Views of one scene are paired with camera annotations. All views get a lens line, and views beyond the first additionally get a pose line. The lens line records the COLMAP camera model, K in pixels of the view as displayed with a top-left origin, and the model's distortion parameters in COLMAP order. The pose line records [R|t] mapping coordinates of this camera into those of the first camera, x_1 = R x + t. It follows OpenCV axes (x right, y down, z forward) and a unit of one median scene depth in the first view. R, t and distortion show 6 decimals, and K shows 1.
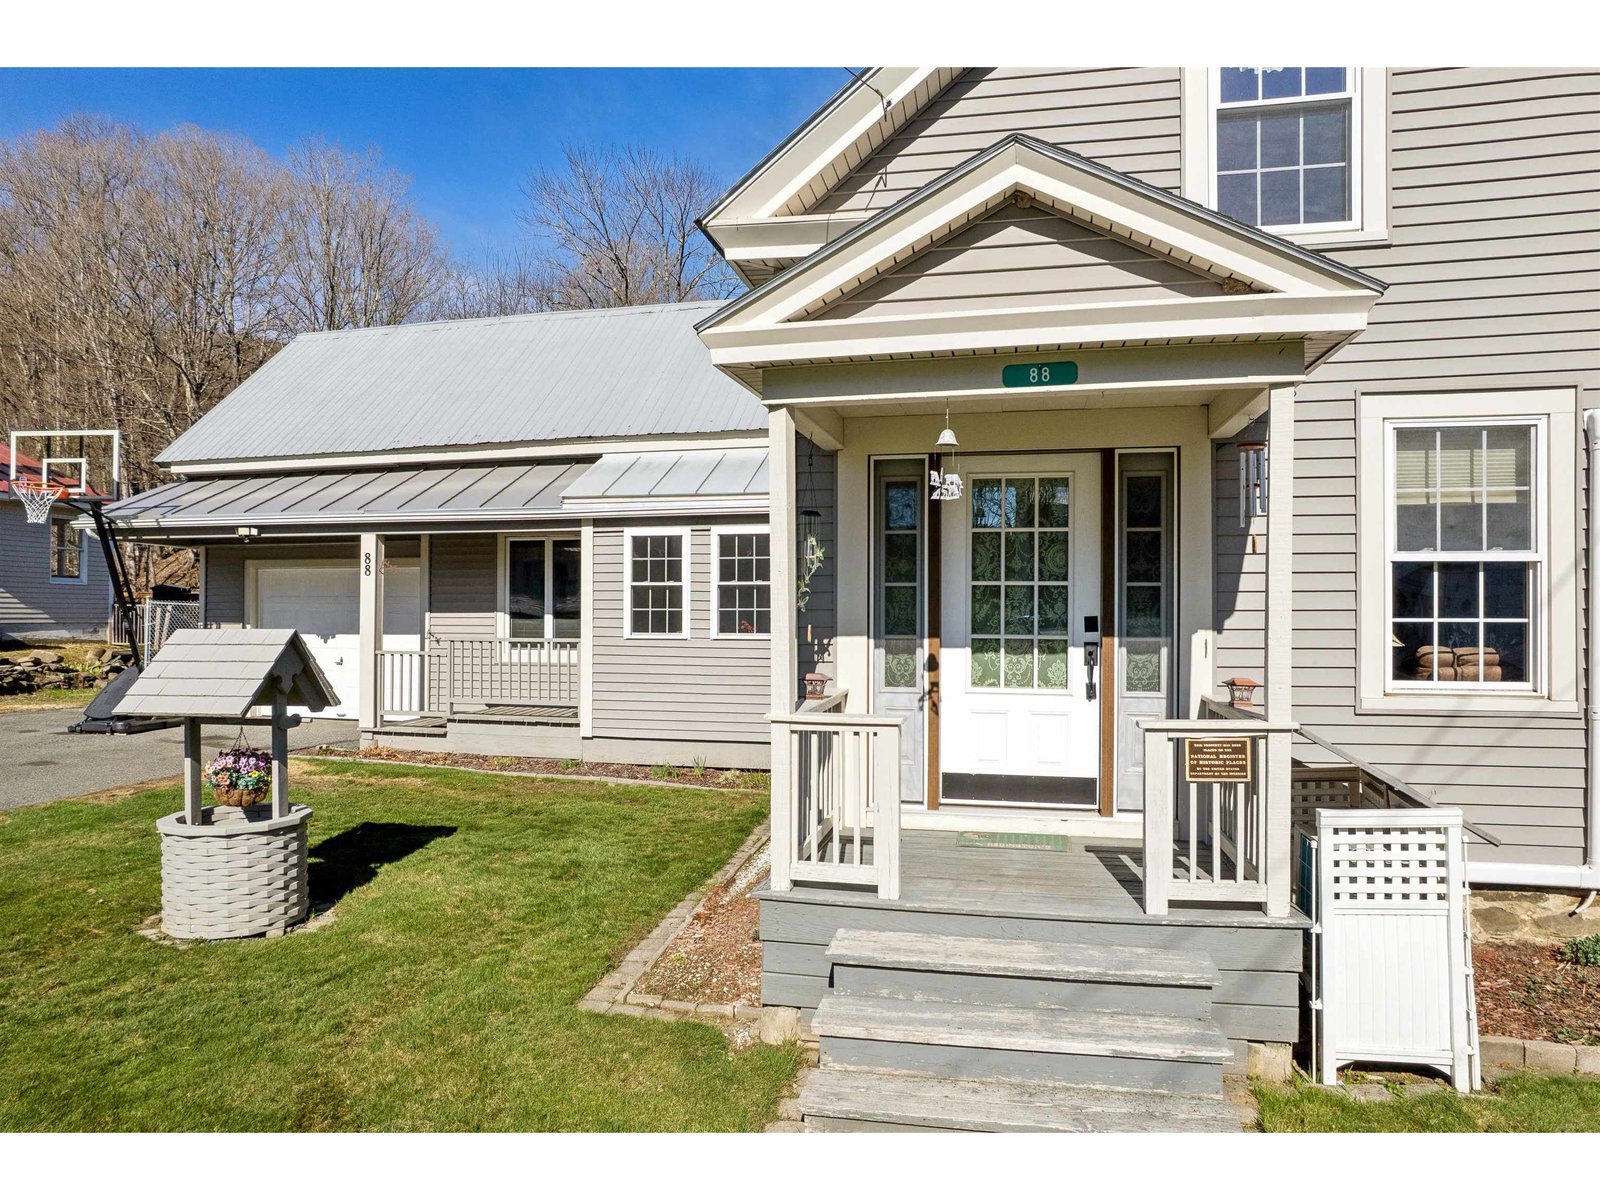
lens RADIAL K [[1011.1, 0, 827.4], [0, 1011.1, 626.6], [0, 0, 1]] dist [-0.069926, 0.055772]
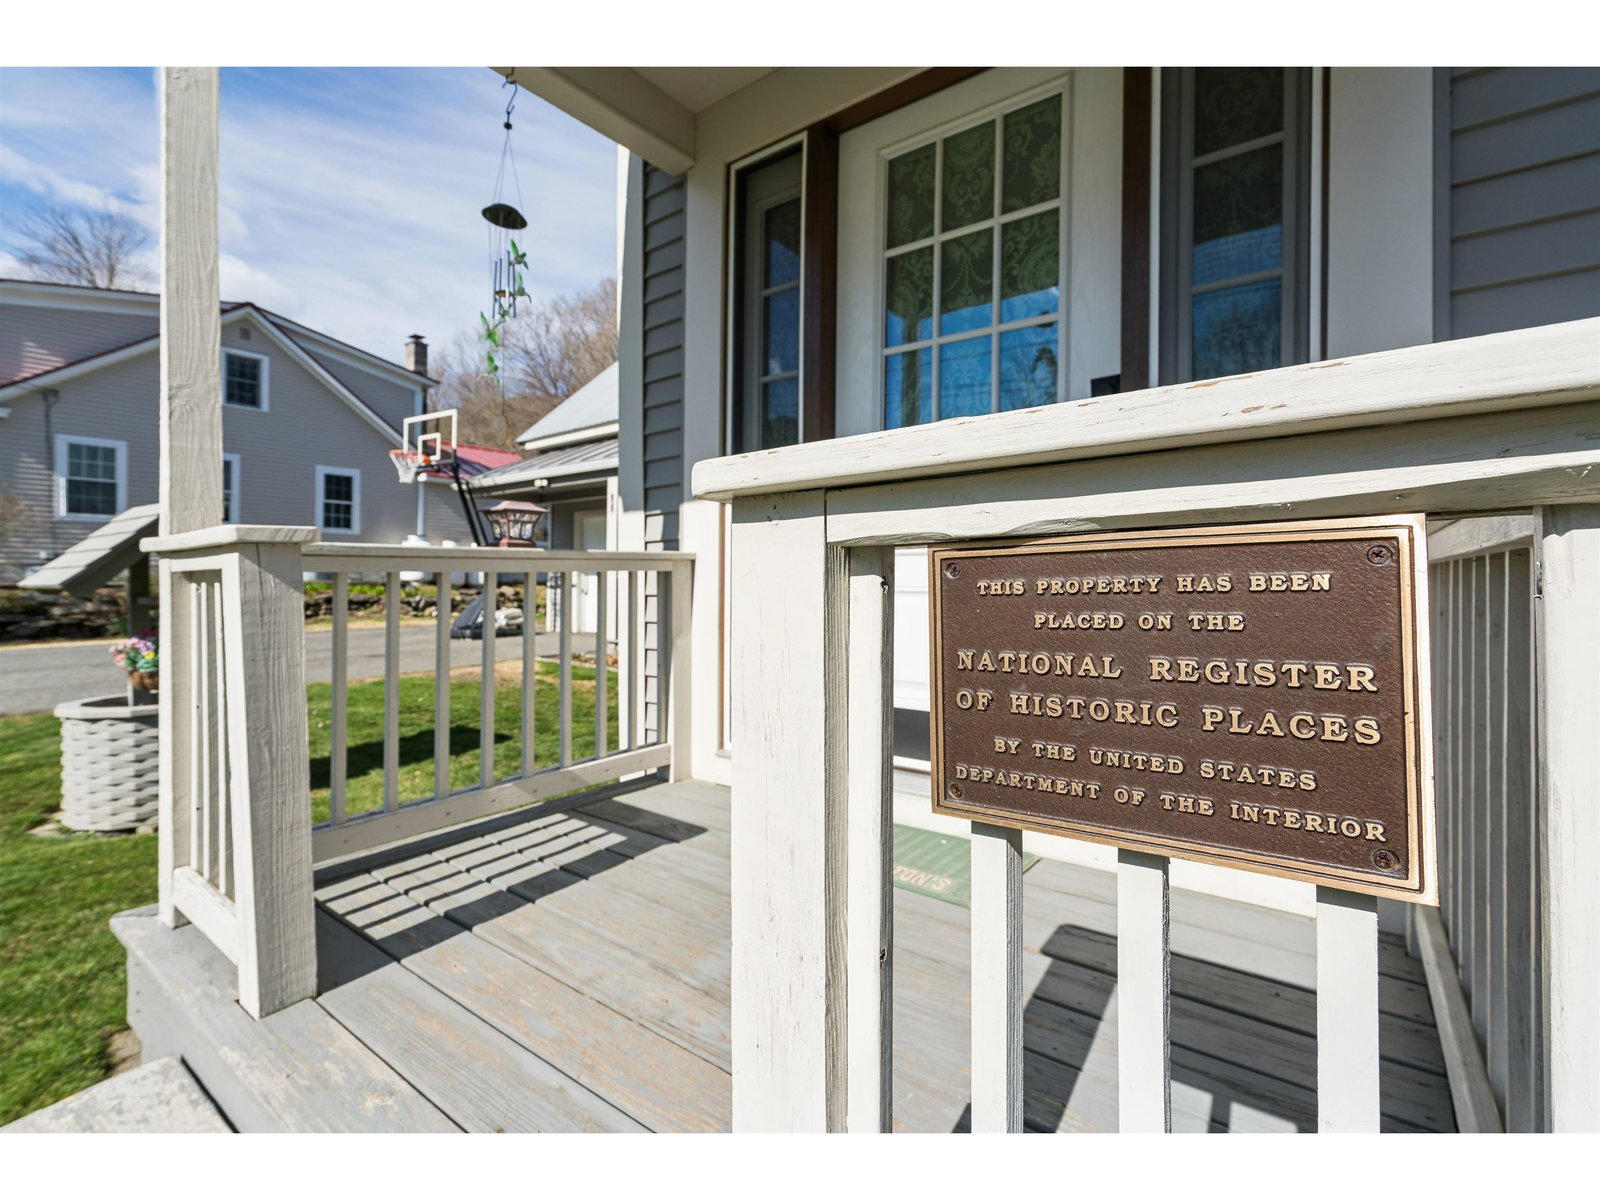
lens RADIAL K [[668.8, 0, 891.5], [0, 668.8, 606.6], [0, 0, 1]] dist [-0.000038, -0.000033]
pose [[0.909364, 0.004472, -0.415976, 0.297729], [-0.001233, 0.999967, 0.008053, 0.090613], [0.415999, -0.006810, 0.909340, 0.677057]]
